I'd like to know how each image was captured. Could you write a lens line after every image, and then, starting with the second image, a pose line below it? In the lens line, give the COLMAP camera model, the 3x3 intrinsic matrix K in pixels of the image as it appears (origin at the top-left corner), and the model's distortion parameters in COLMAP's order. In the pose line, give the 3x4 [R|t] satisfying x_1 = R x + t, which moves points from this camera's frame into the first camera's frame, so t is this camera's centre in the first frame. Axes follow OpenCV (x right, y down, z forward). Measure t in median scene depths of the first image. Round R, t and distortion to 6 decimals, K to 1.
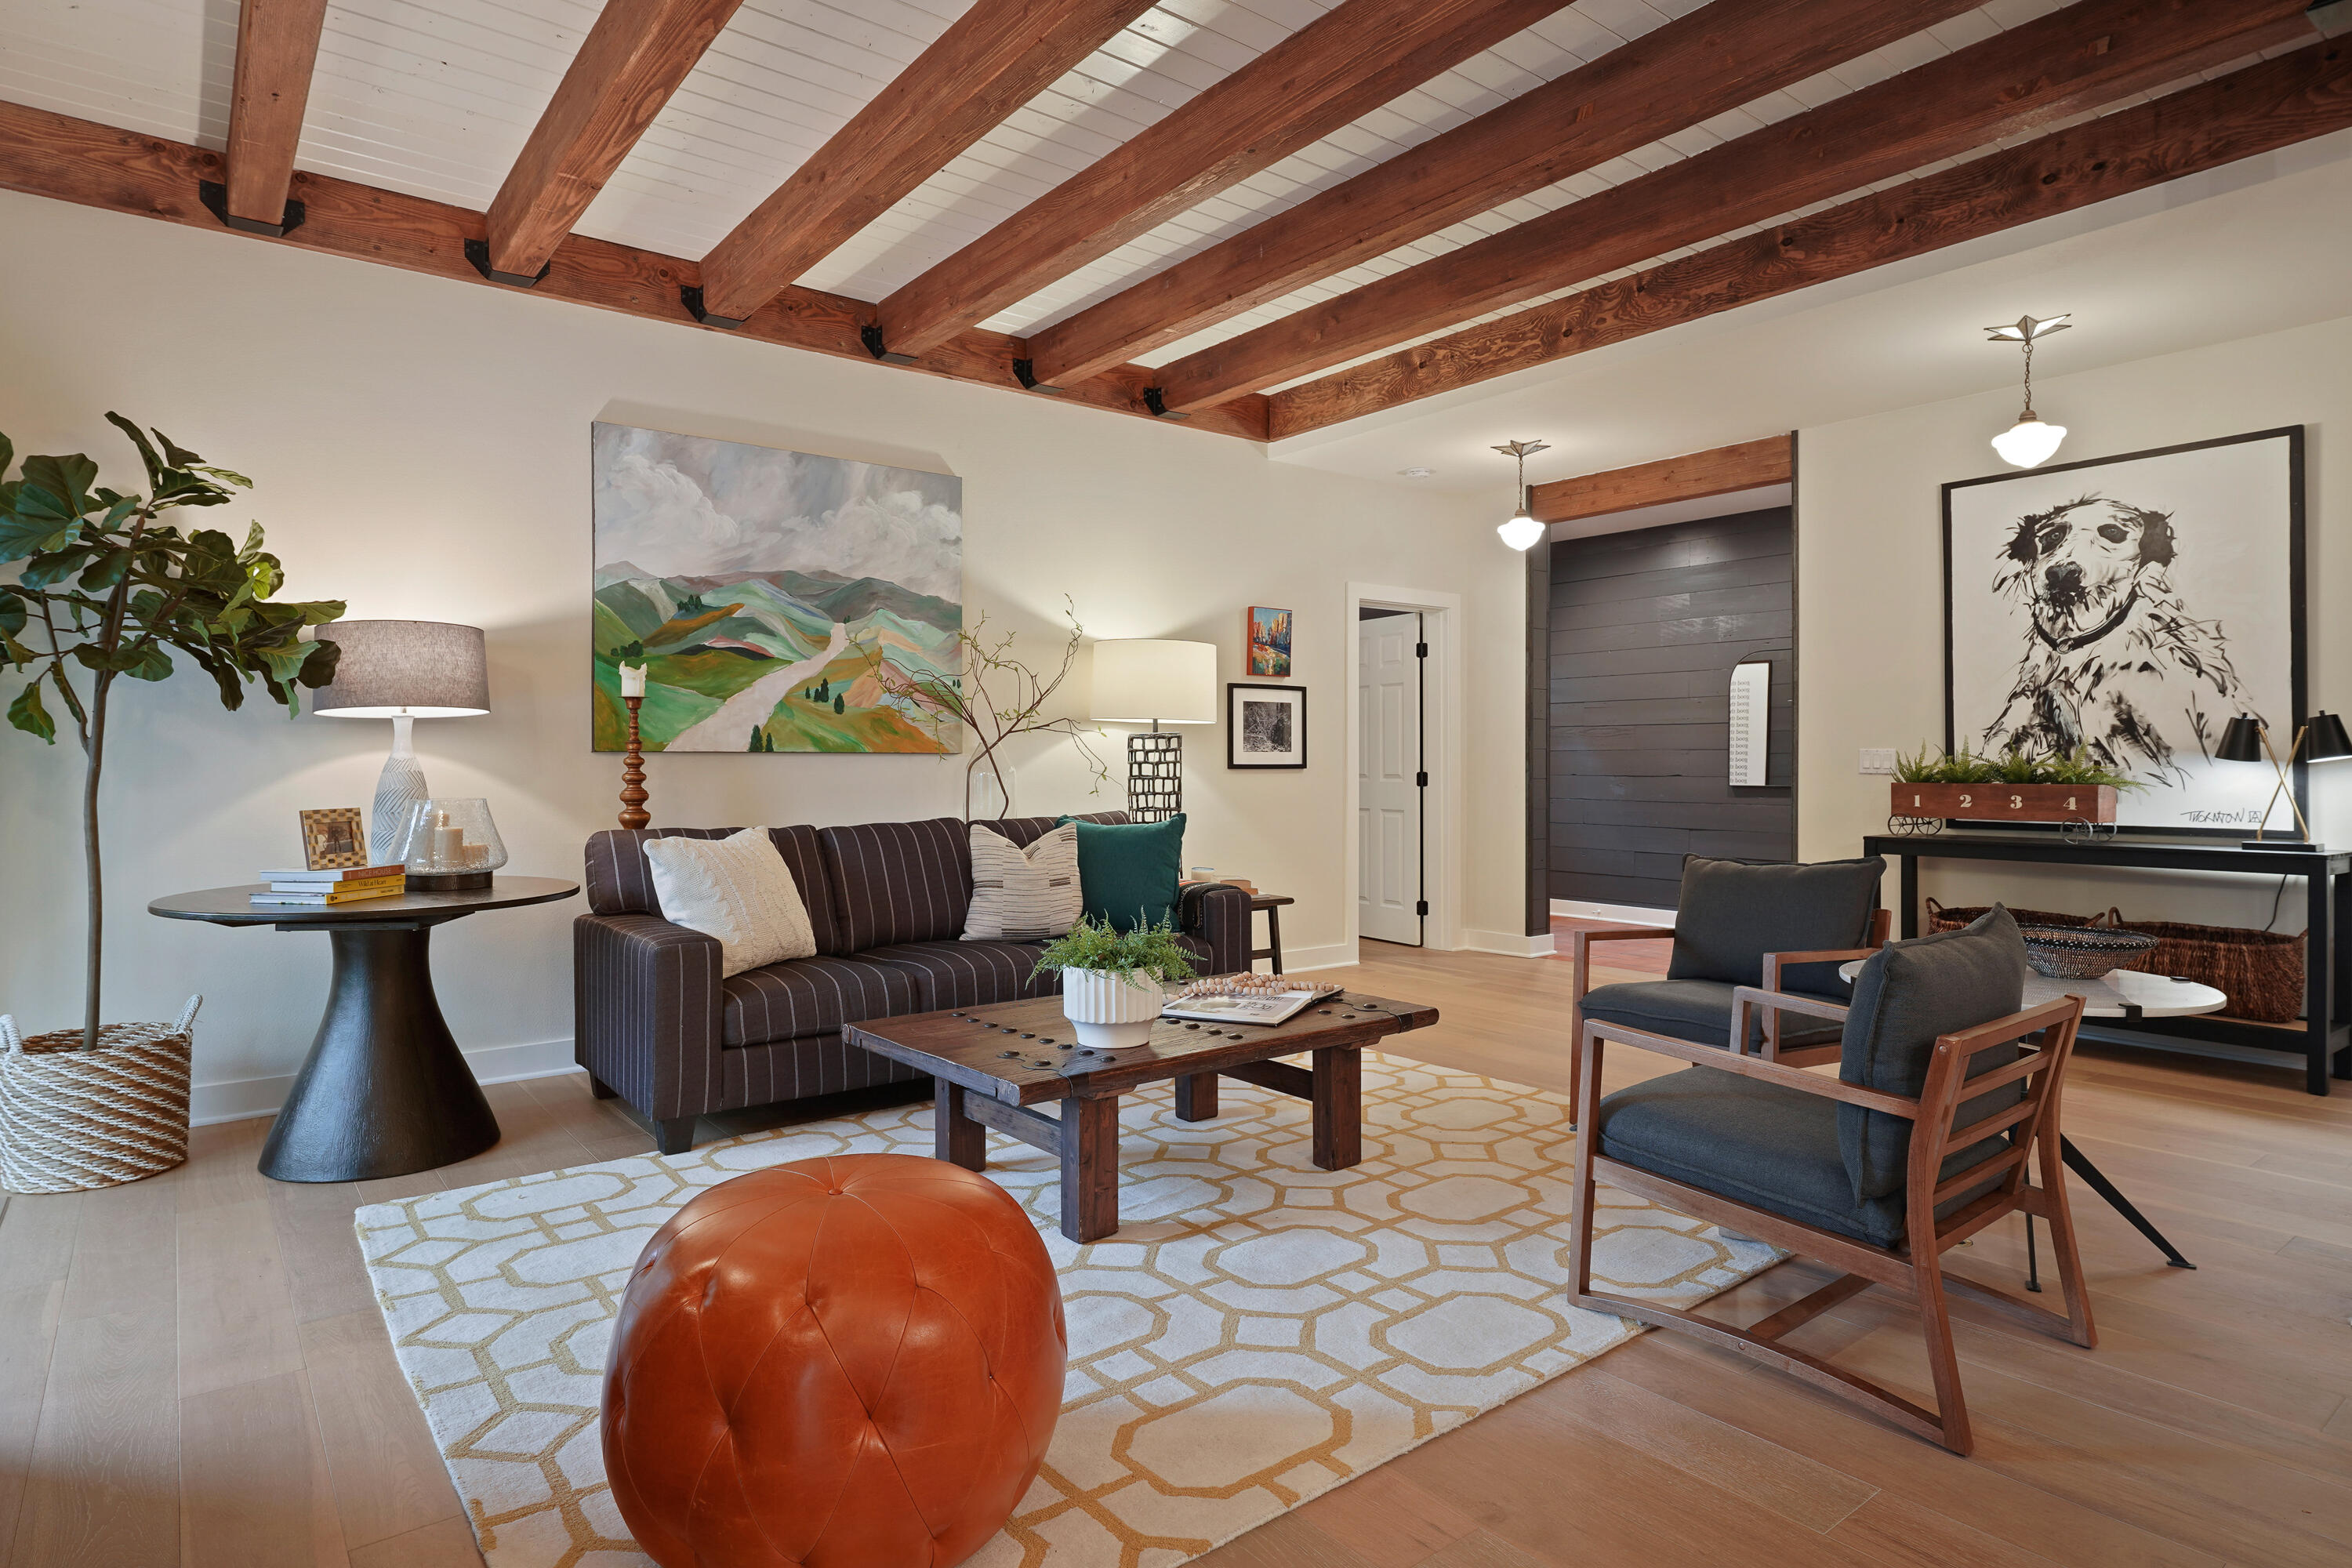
lens RADIAL K [[1288.1, 0, 1174.4], [0, 1288.1, 763.4], [0, 0, 1]] dist [-0.002249, 0.003467]
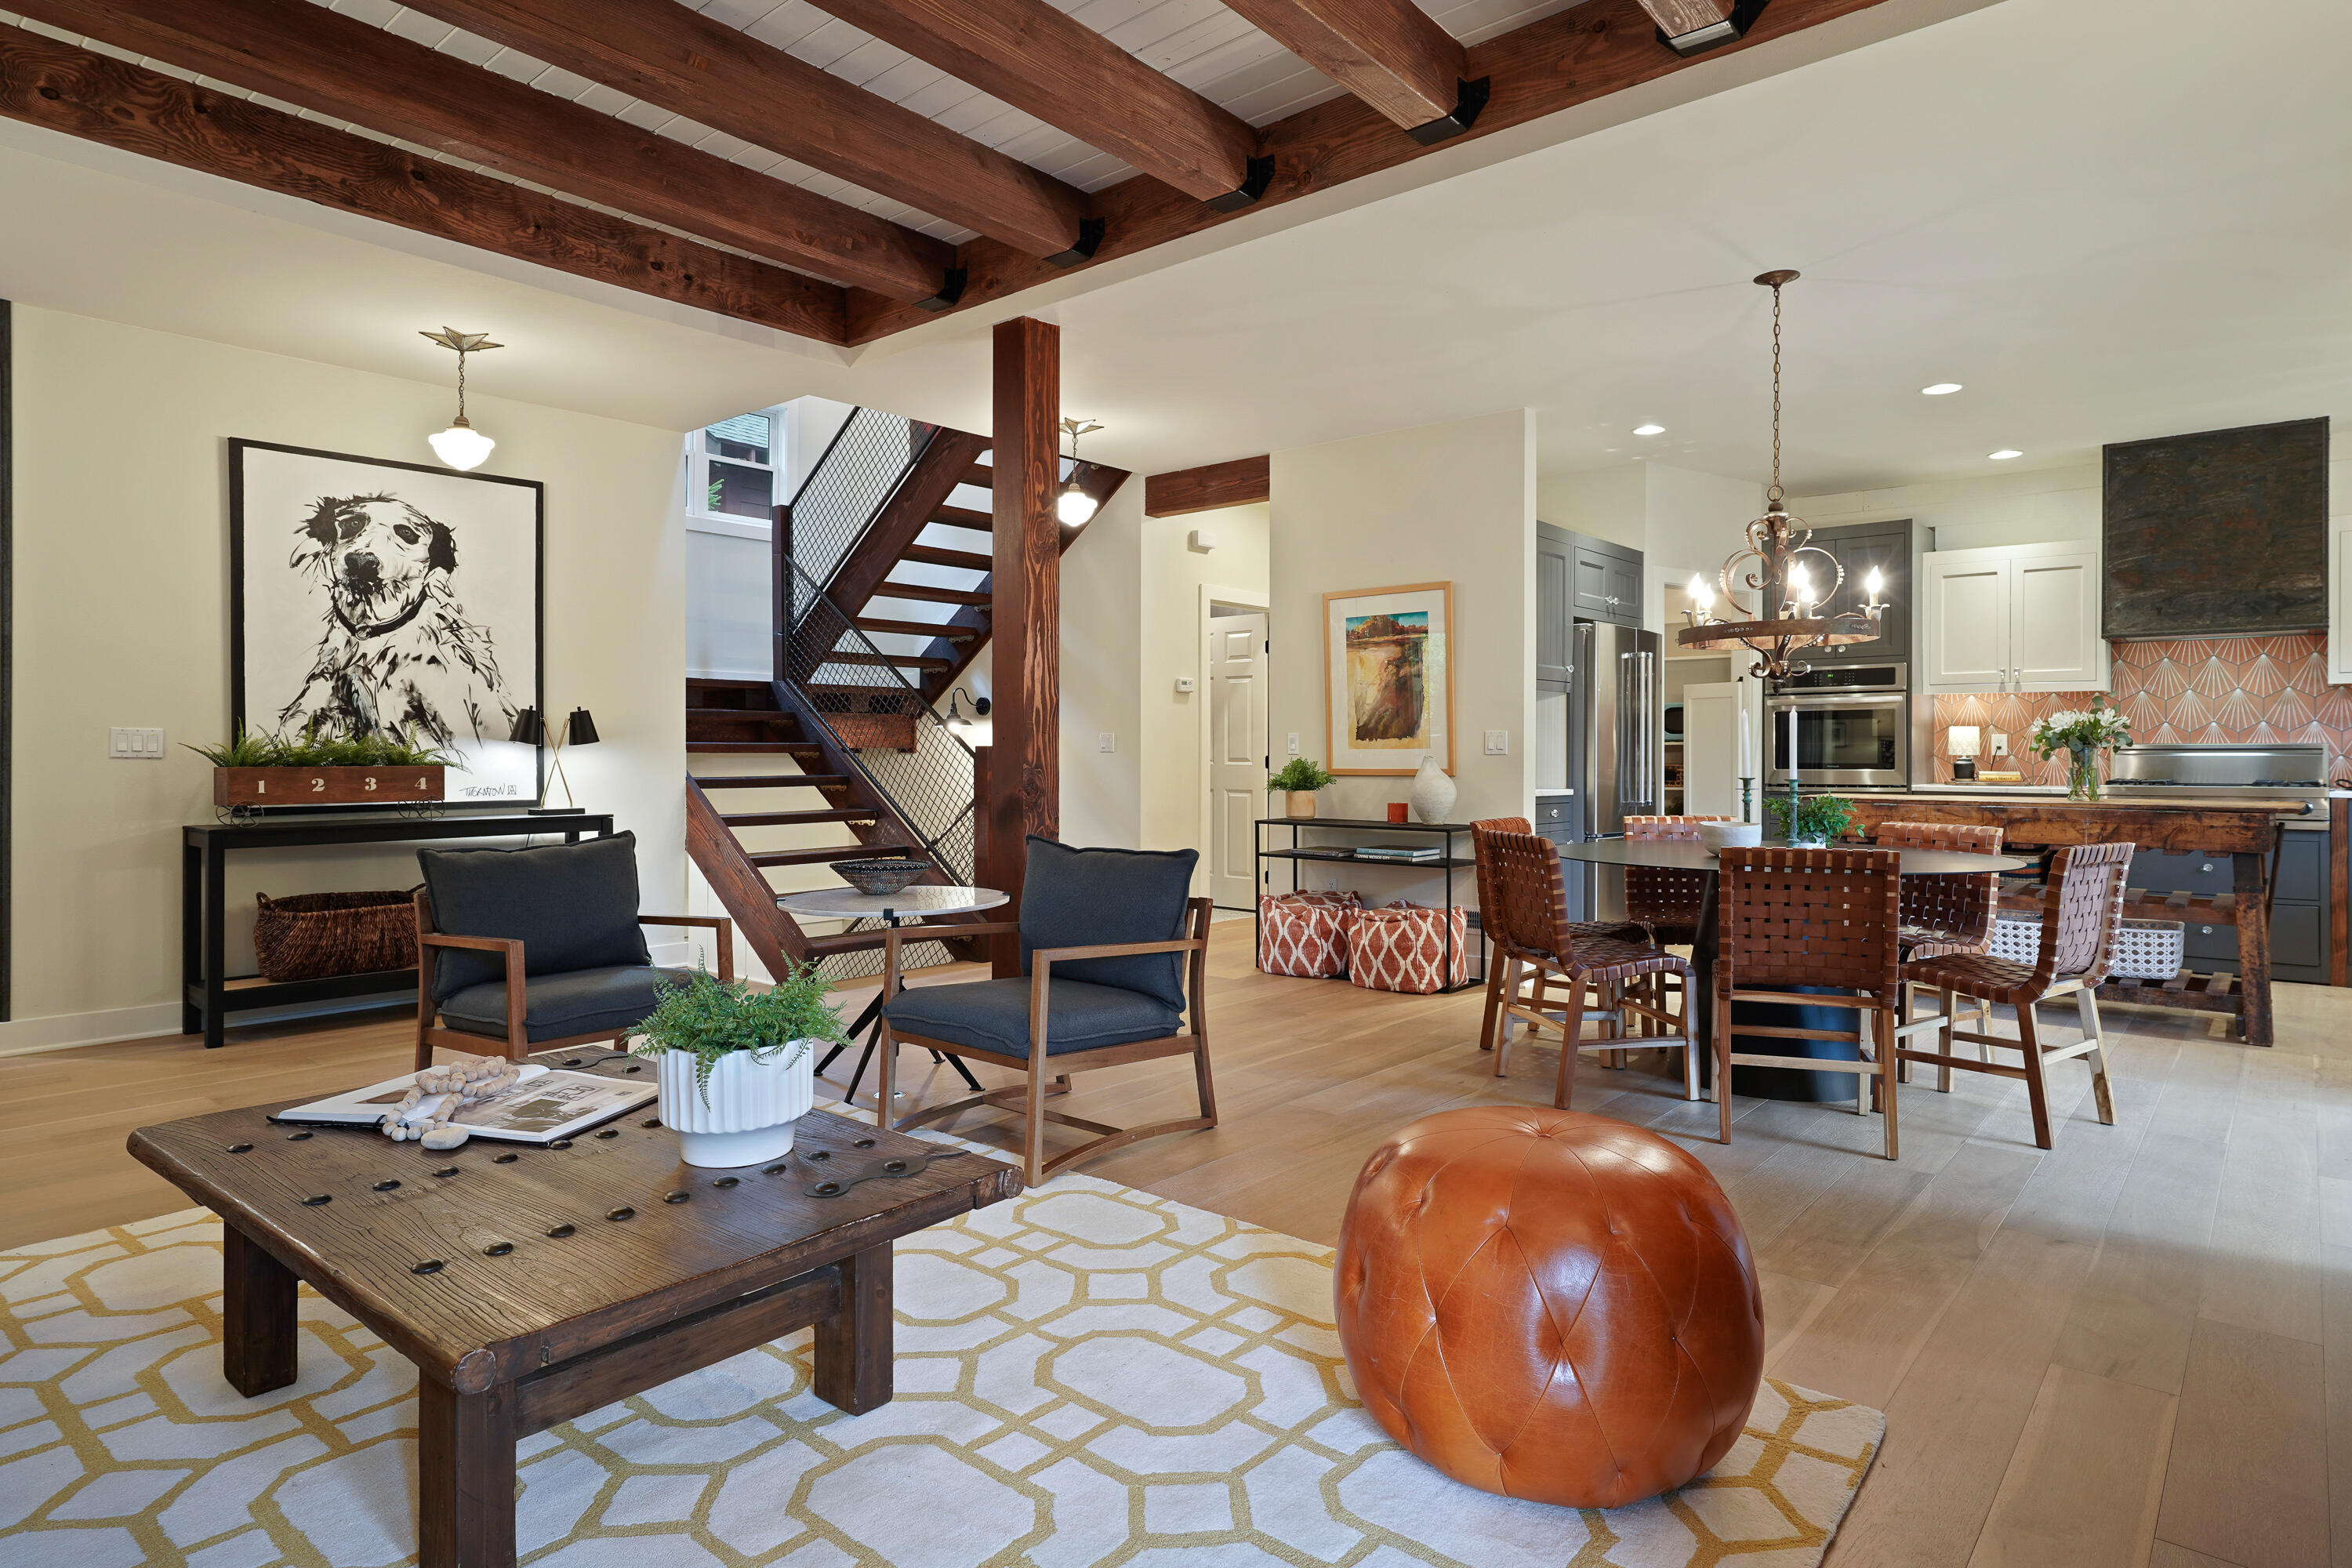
lens RADIAL K [[1313.3, 0, 1188.7], [0, 1313.3, 751.1], [0, 0, 1]] dist [-0.002644, 0.002451]
pose [[-0.200470, 0.000023, 0.979700, -0.488449], [-0.000306, 1.000000, -0.000086, 0.004069], [-0.979700, -0.000317, -0.200470, 0.577301]]
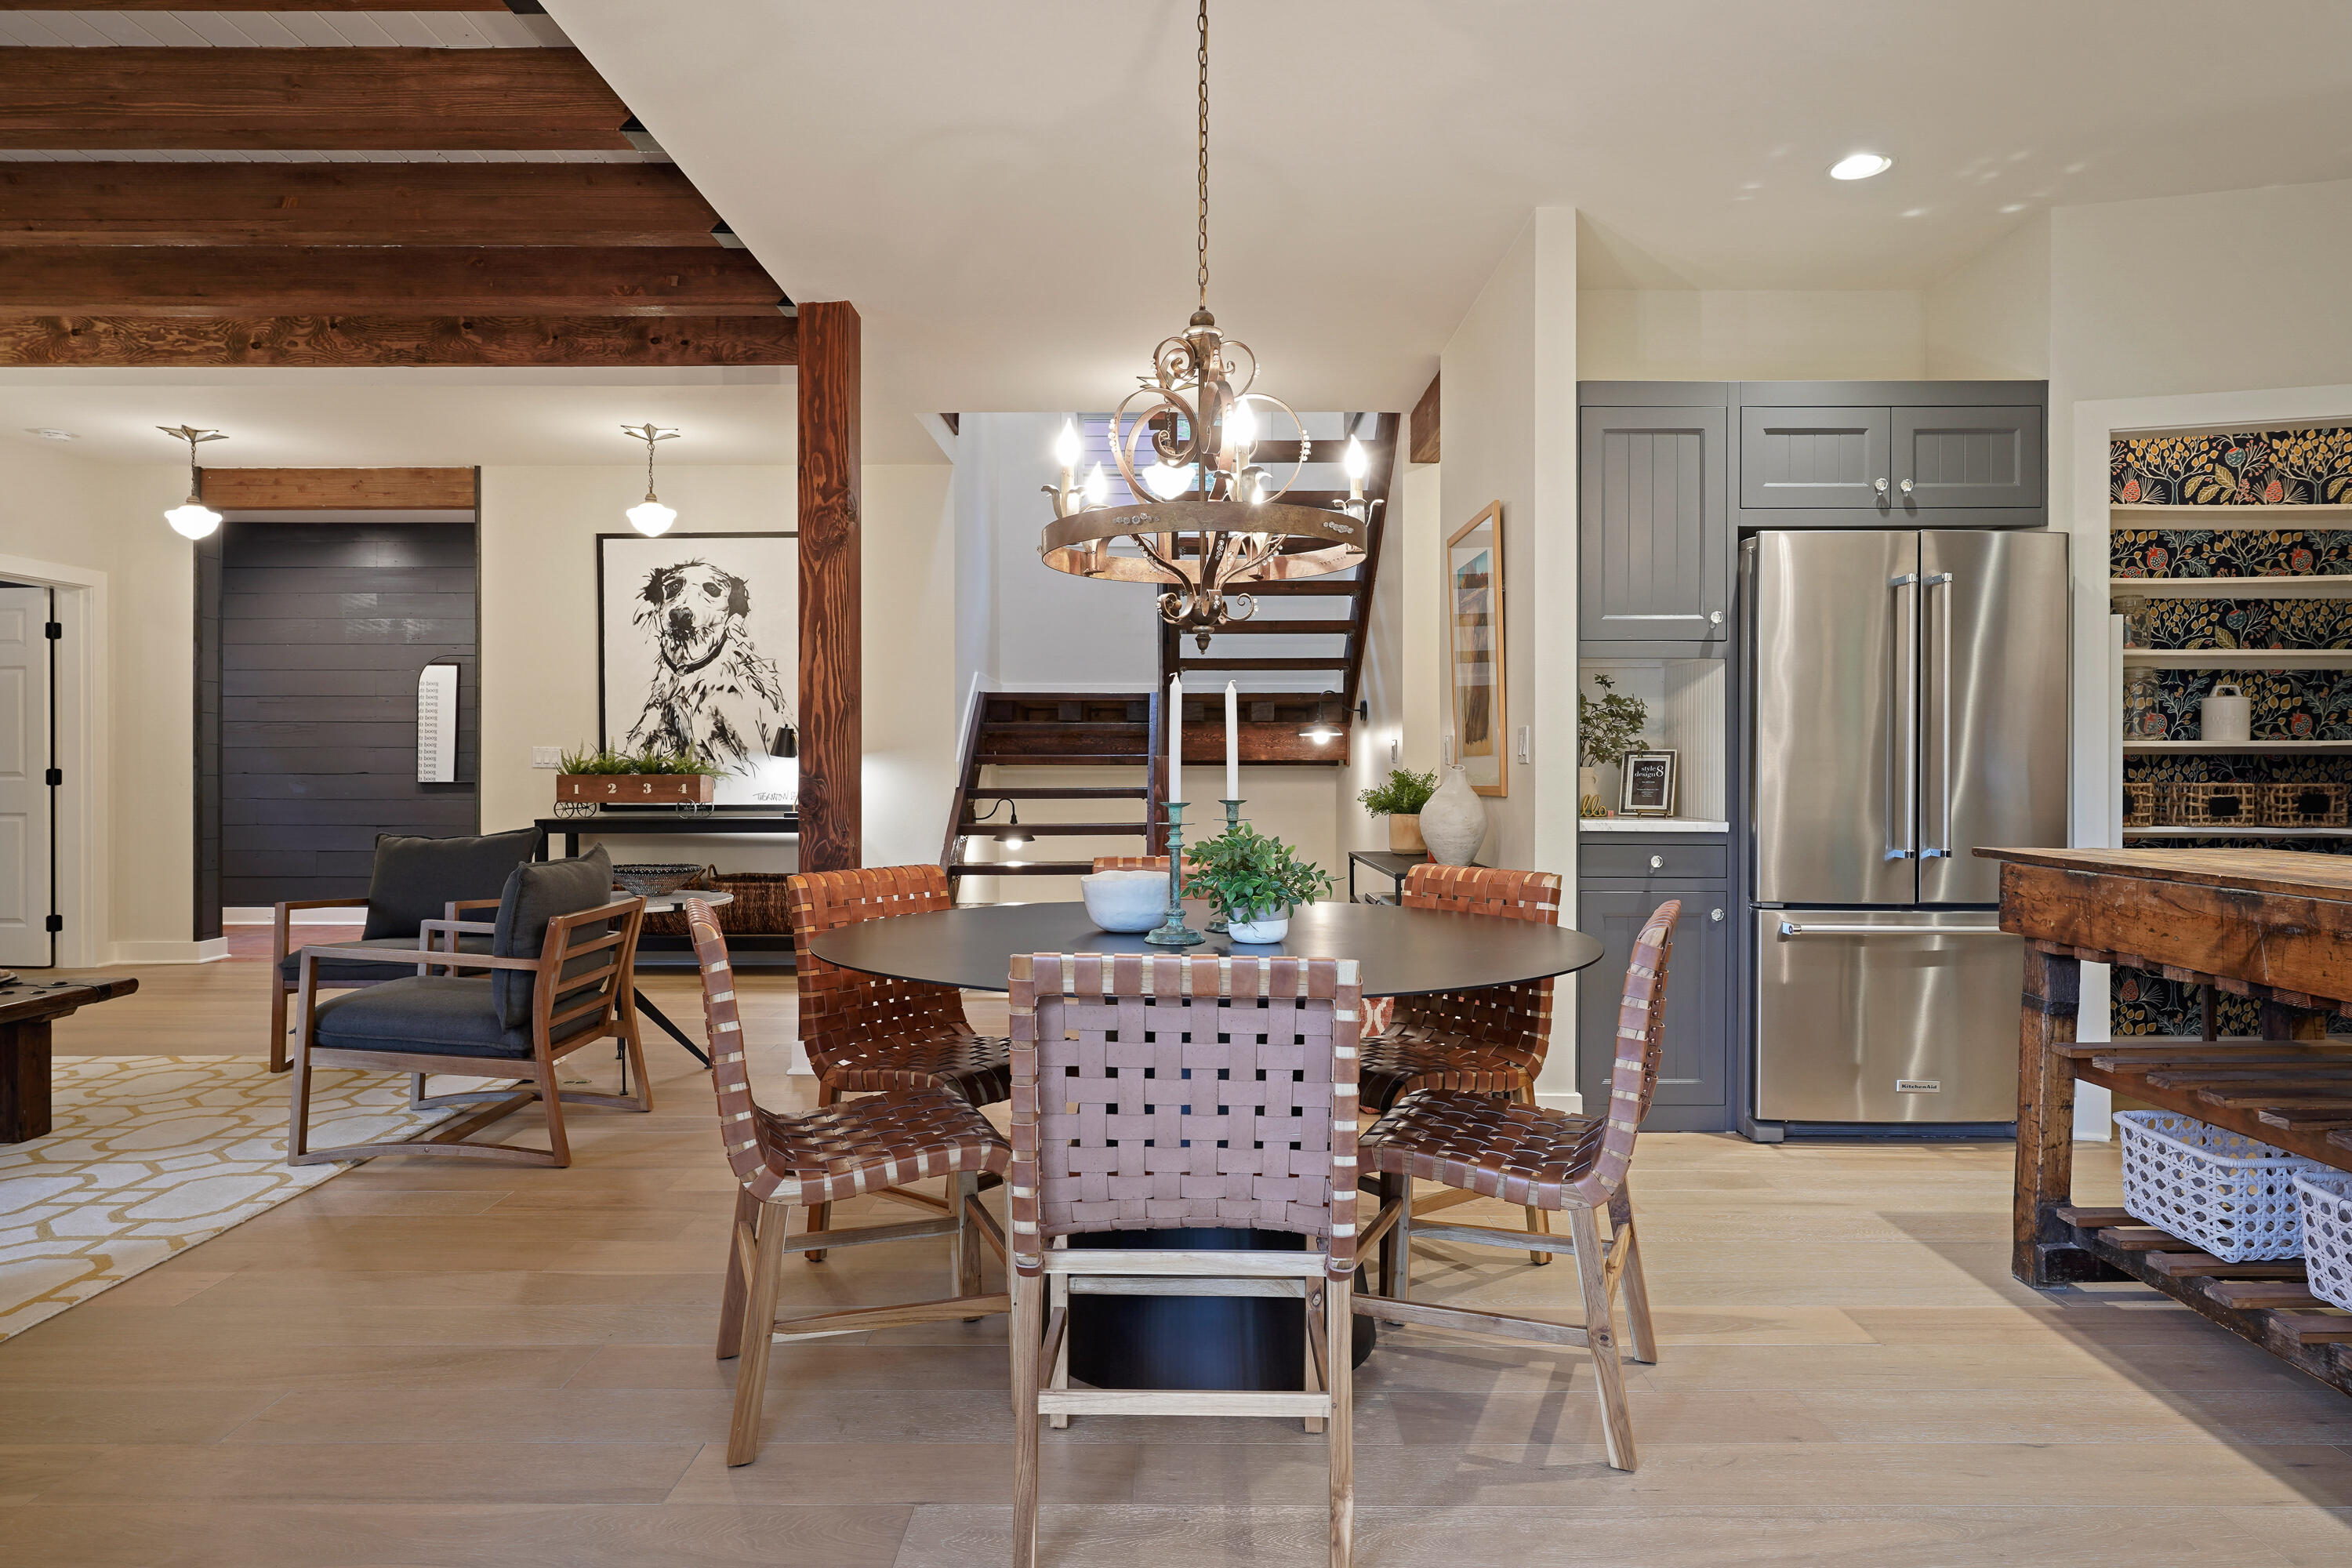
lens RADIAL K [[1405.8, 0, 1176.1], [0, 1405.8, 769.2], [0, 0, 1]] dist [-0.001682, 0.002335]
pose [[0.620354, -0.000698, 0.784321, -0.130557], [0.000198, 1.000000, 0.000734, 0.009639], [-0.784322, -0.000300, 0.620354, -0.303406]]
